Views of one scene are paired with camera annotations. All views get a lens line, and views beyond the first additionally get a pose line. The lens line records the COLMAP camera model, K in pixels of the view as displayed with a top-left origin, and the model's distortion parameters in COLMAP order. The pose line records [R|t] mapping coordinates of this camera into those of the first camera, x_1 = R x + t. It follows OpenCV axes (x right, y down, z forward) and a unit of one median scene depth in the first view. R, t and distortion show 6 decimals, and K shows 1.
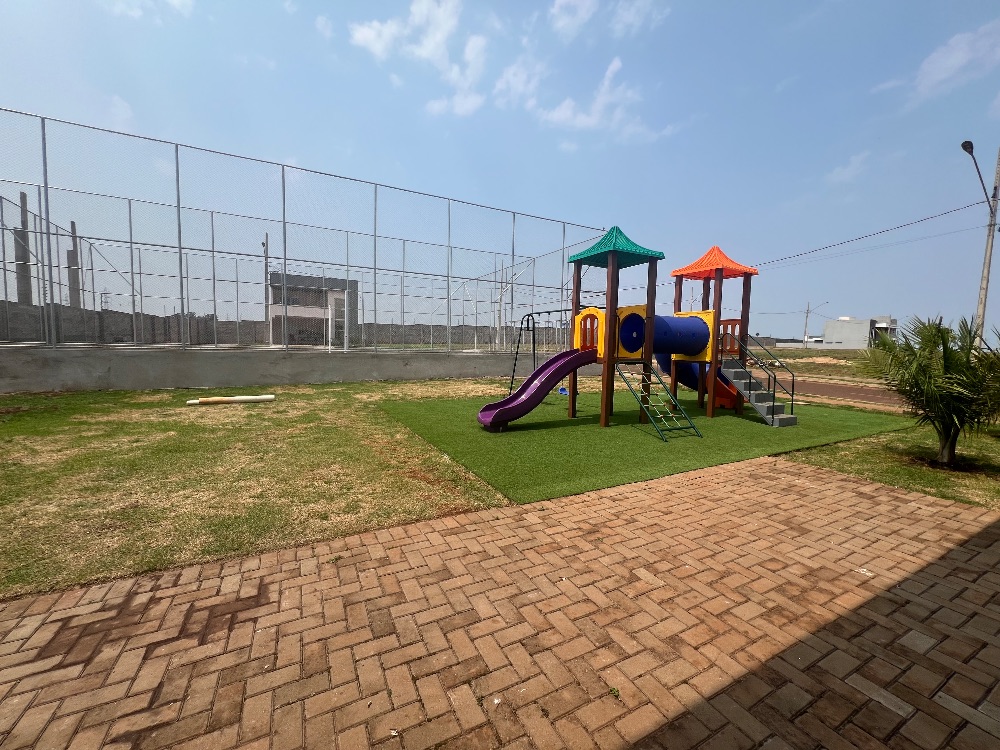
lens RADIAL K [[403.1, 0, 501.9], [0, 403.1, 377.3], [0, 0, 1]] dist [-0.001253, -0.000040]
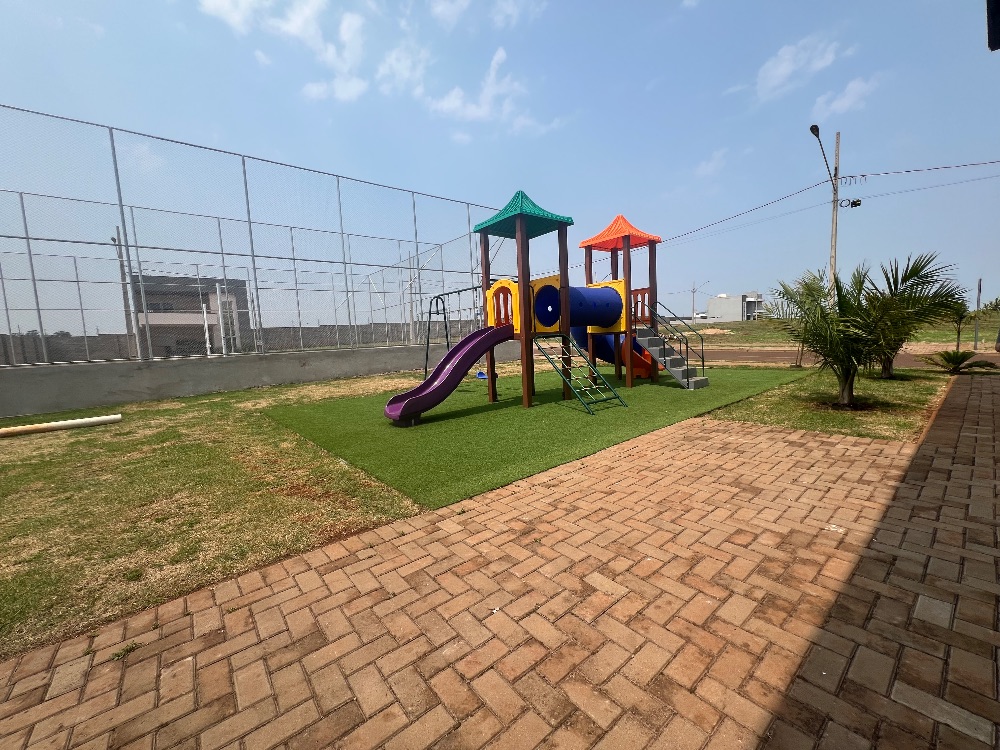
lens RADIAL K [[403.1, 0, 501.9], [0, 403.1, 377.3], [0, 0, 1]] dist [-0.001253, -0.000040]
pose [[0.976591, -0.092662, 0.194124, 0.032100], [0.089829, 0.995683, 0.023367, 0.038164], [-0.195451, -0.005382, 0.980699, 0.149018]]
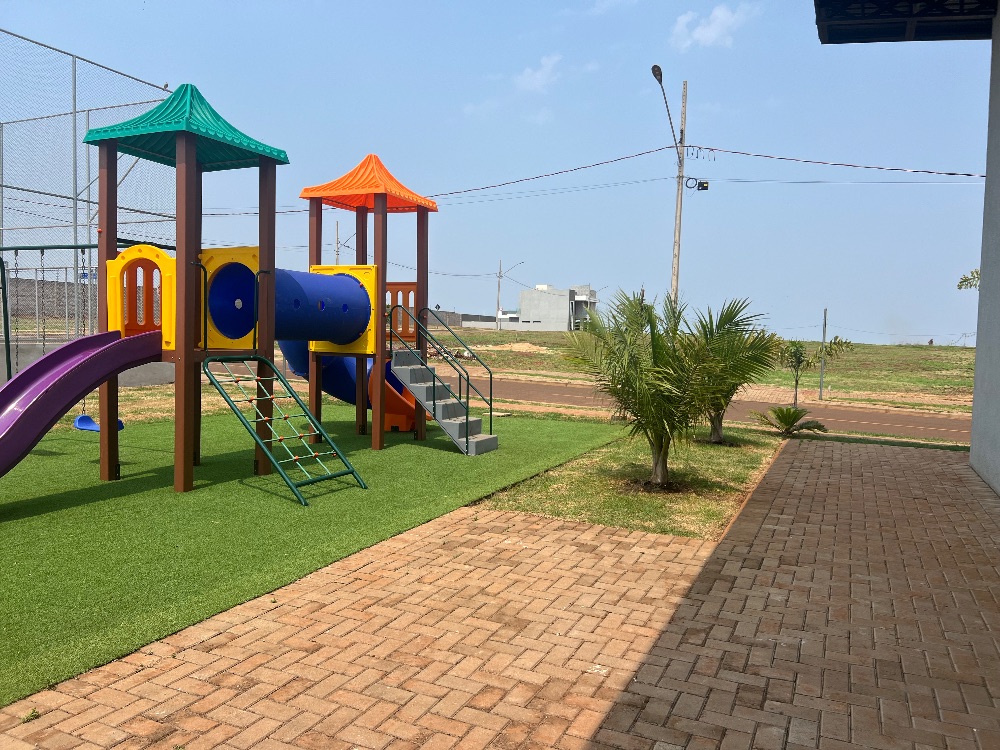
lens RADIAL K [[752.6, 0, 503.4], [0, 752.6, 378.4], [0, 0, 1]] dist [0.052625, -0.060735]
pose [[0.795465, -0.036382, 0.604906, 0.015320], [0.039328, 0.999191, 0.008380, -0.008982], [-0.604722, 0.017124, 0.796252, 0.041979]]
